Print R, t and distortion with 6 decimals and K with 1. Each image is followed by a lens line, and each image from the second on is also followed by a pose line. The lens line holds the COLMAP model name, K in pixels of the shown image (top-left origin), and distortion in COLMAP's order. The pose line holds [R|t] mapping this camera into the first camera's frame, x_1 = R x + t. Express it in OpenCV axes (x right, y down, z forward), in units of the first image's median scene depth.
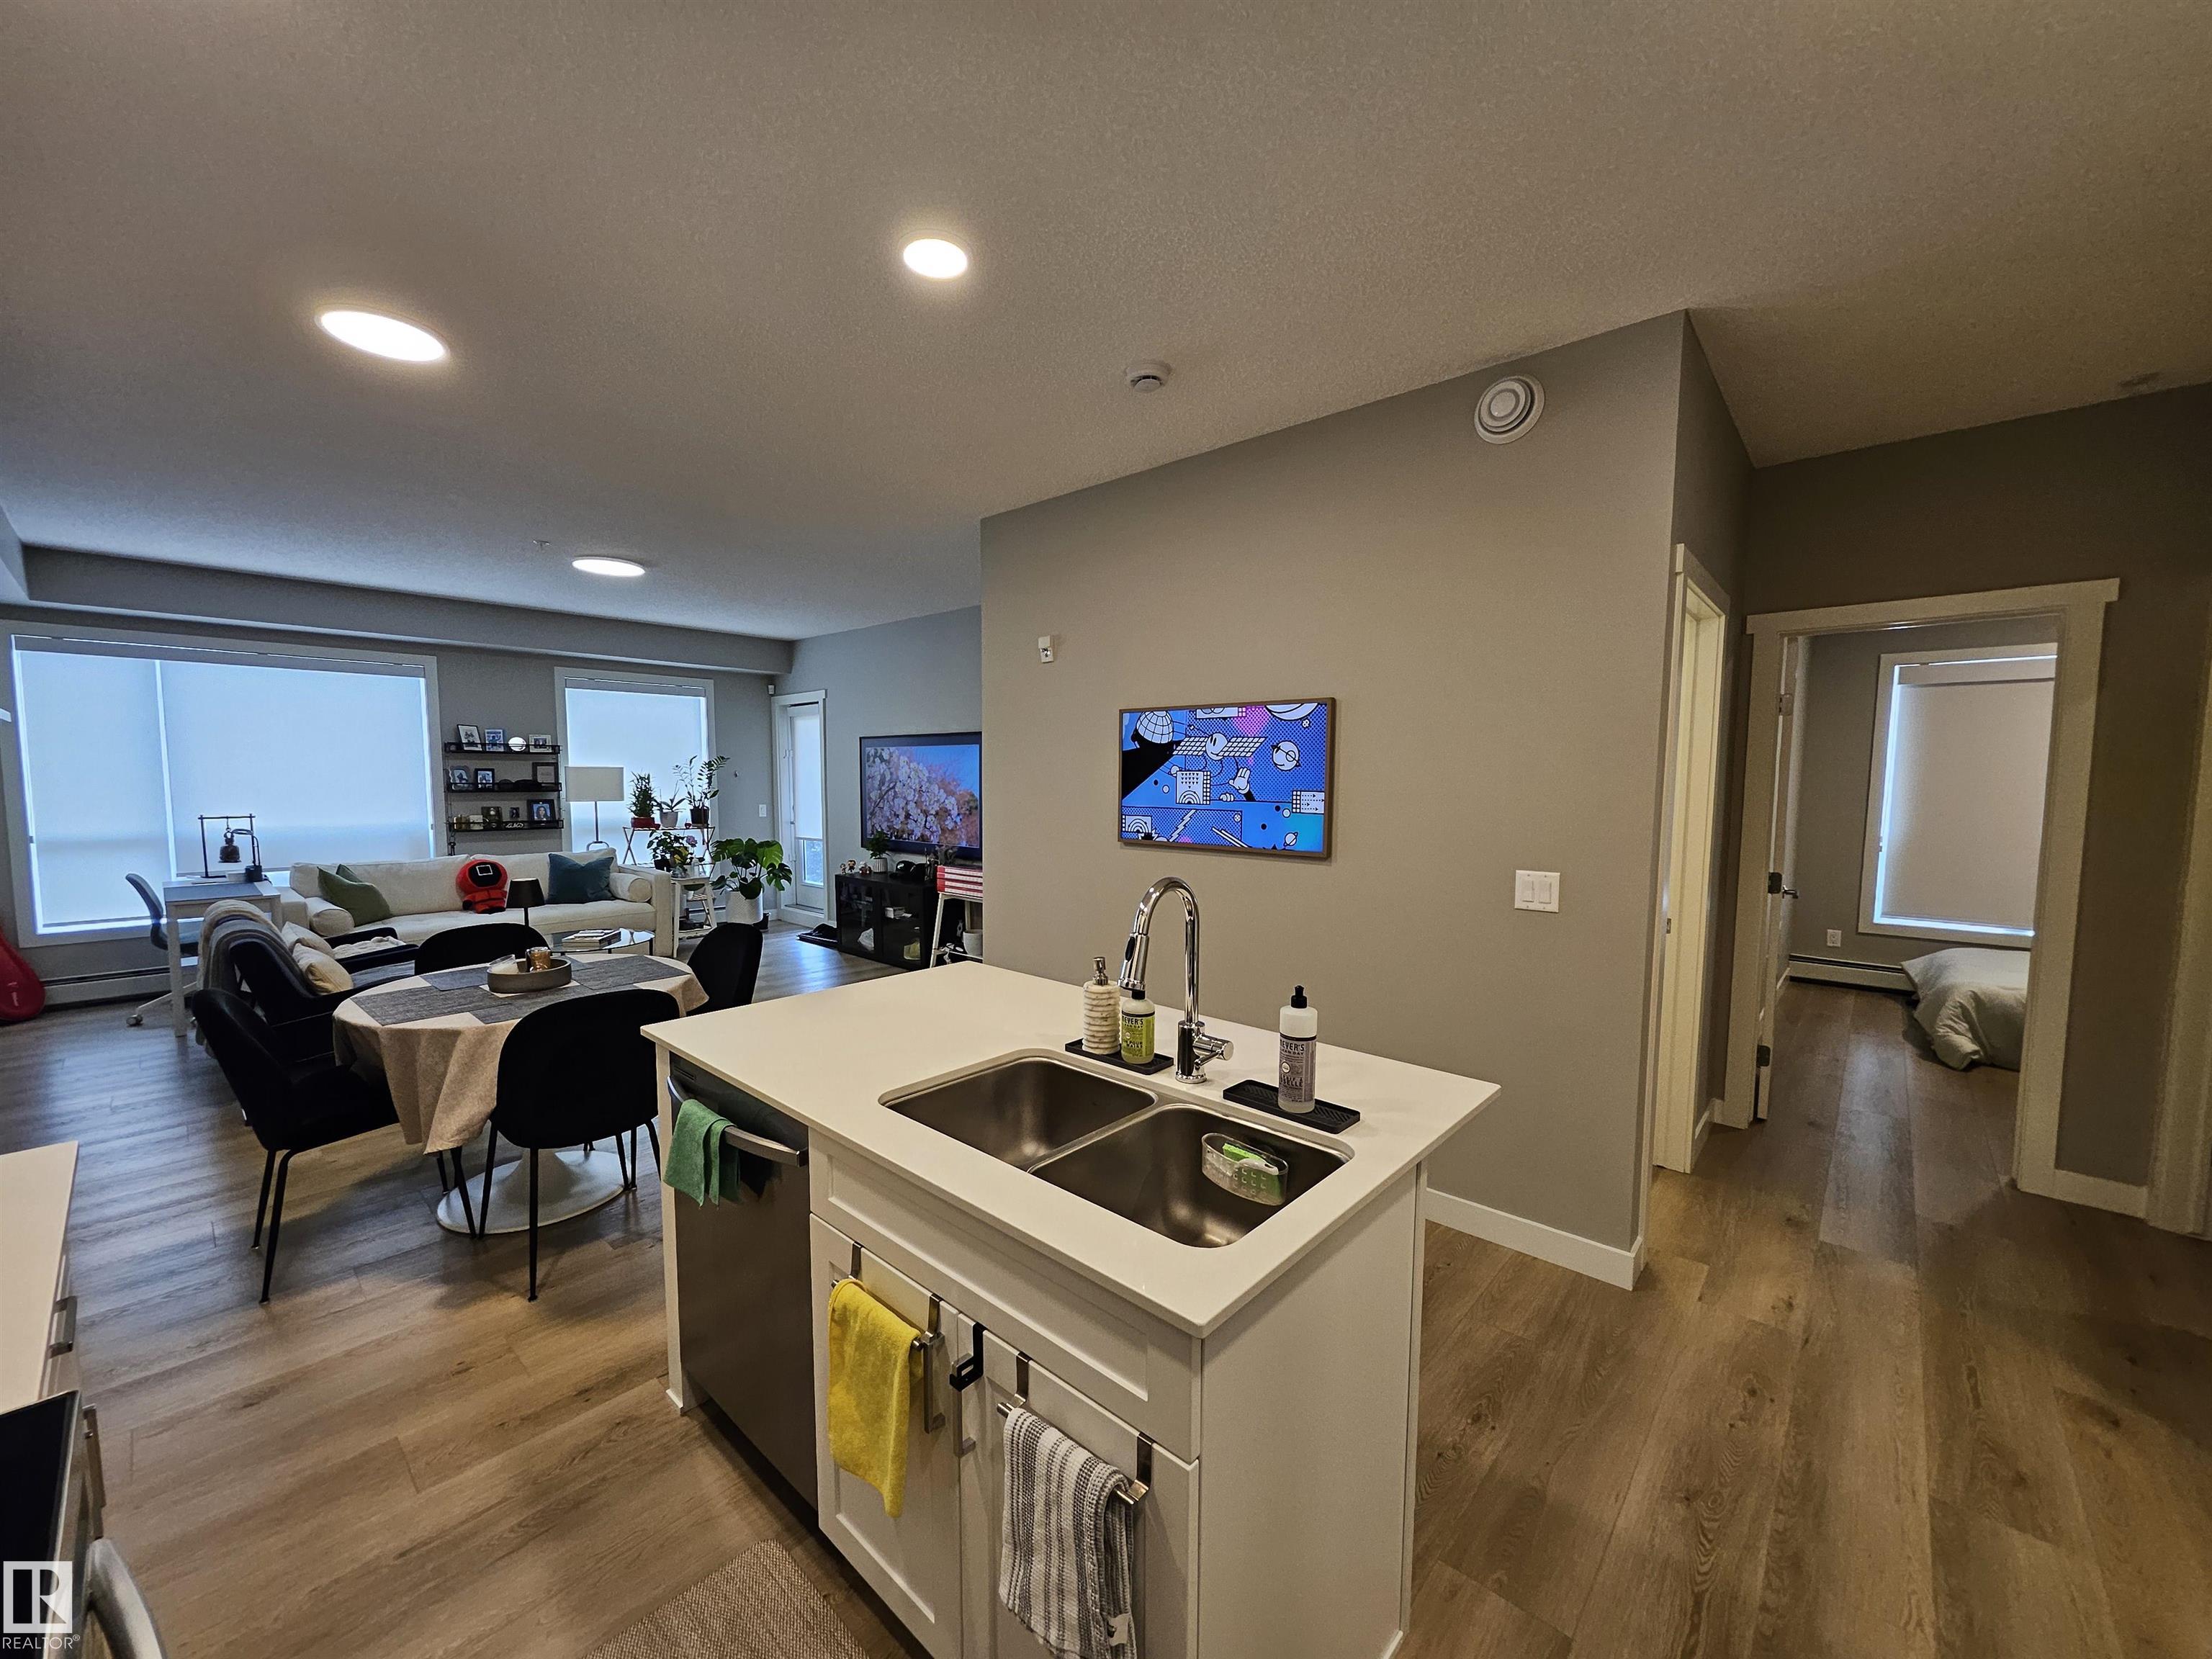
lens RADIAL K [[872.4, 0, 1101.1], [0, 872.4, 839.9], [0, 0, 1]] dist [-0.002650, 0.001022]
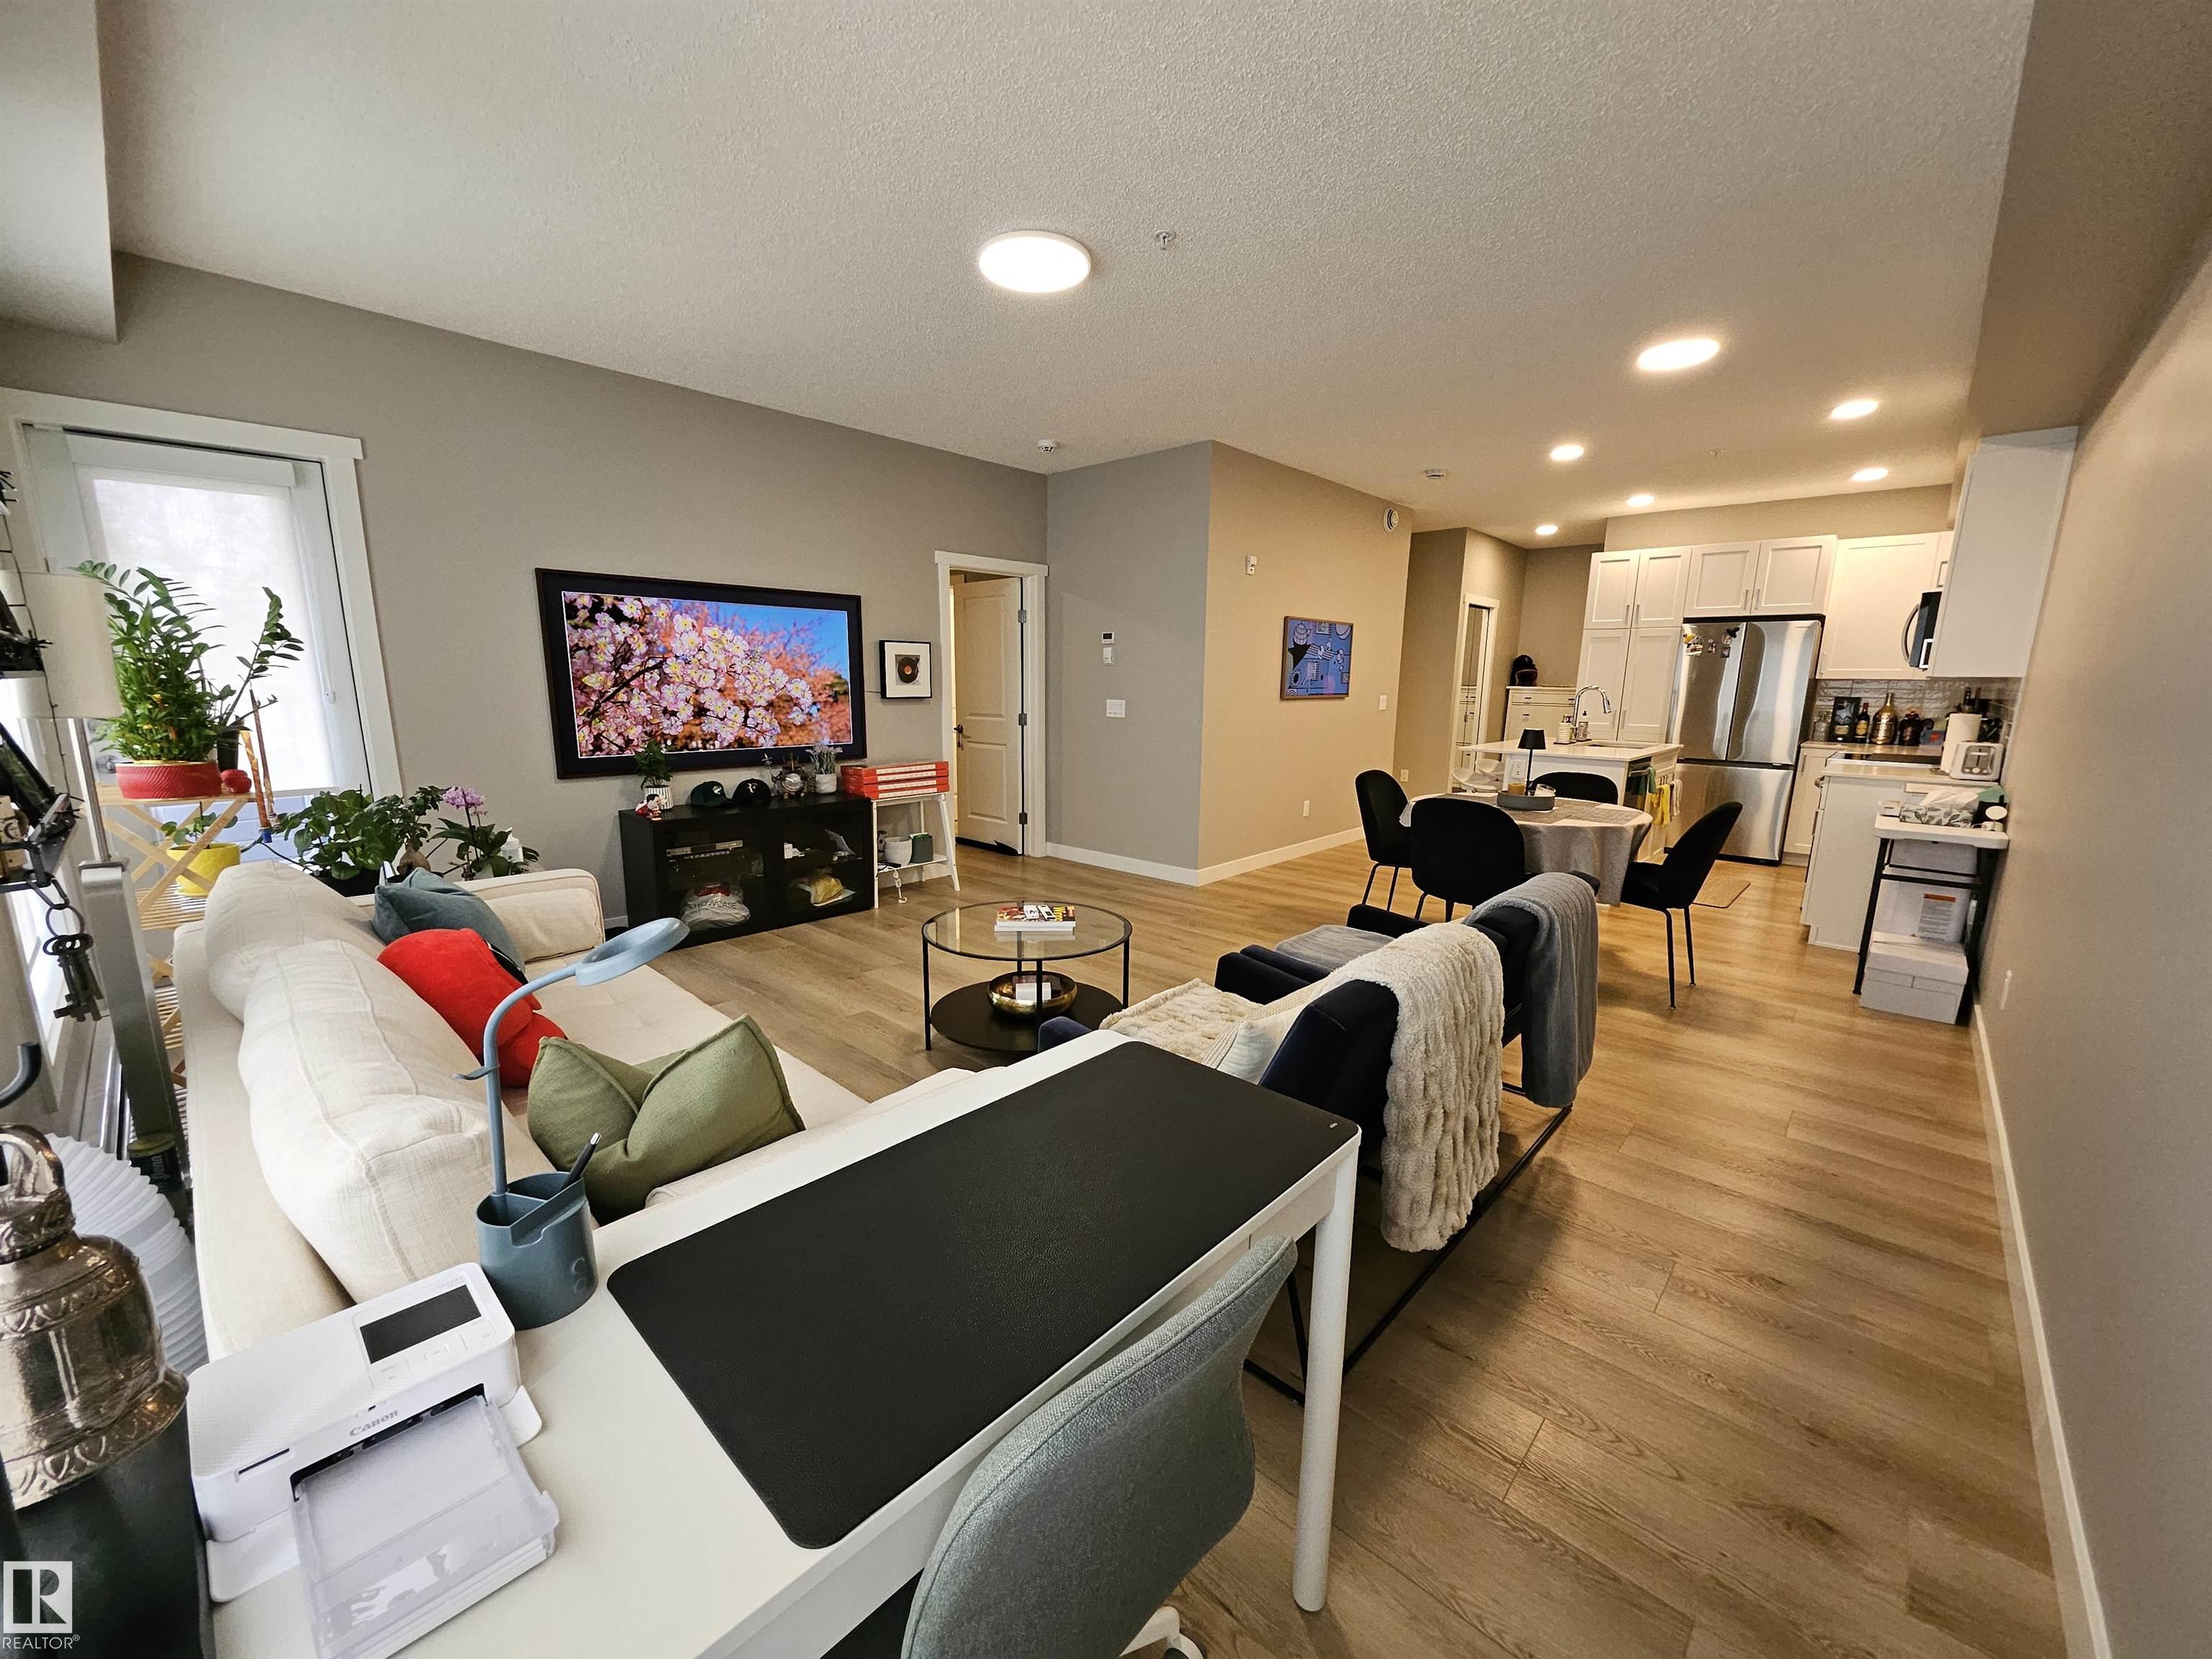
lens RADIAL K [[872.4, 0, 1102.6], [0, 872.4, 835.5], [0, 0, 1]] dist [-0.002650, 0.001022]
pose [[0.017585, -0.195864, 0.980473, -0.863643], [0.050795, 0.979534, 0.194765, -0.048185], [-0.998554, 0.046378, 0.027174, 0.689855]]
